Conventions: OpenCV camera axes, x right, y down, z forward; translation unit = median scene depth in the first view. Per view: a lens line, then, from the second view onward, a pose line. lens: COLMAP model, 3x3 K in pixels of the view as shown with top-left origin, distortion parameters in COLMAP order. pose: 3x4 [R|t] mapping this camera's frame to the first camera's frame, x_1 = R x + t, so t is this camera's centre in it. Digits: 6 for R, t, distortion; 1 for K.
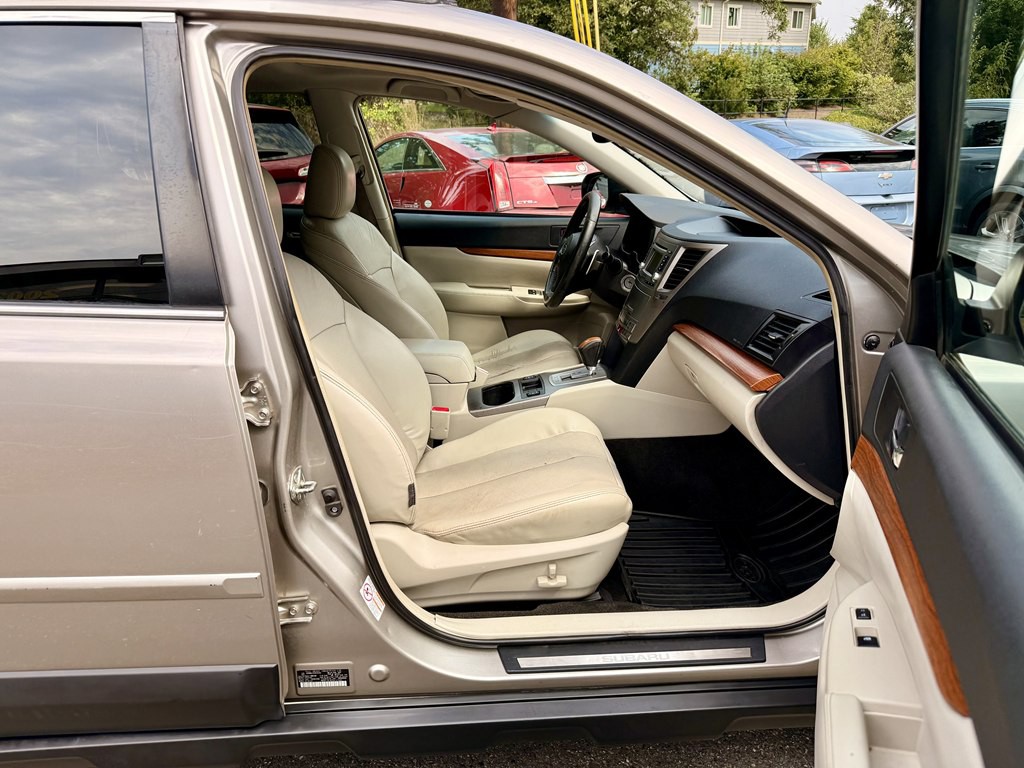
lens RADIAL K [[1093.9, 0, 510.0], [0, 1093.9, 432.0], [0, 0, 1]] dist [0.074800, -0.141315]
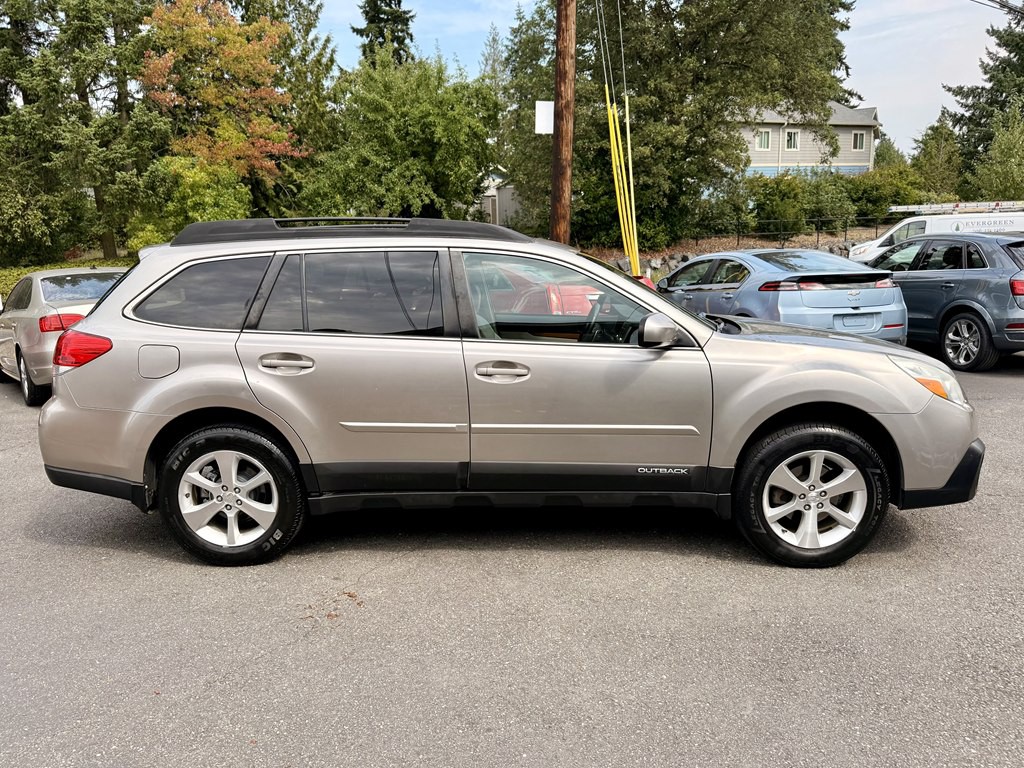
lens RADIAL K [[1301.5, 0, 495.2], [0, 1301.5, 421.7], [0, 0, 1]] dist [0.185658, -0.365850]
pose [[0.997995, 0.011212, -0.062299, 0.006689], [-0.019047, 0.991767, -0.126628, 0.045285], [0.060366, 0.127561, 0.989992, -0.203546]]
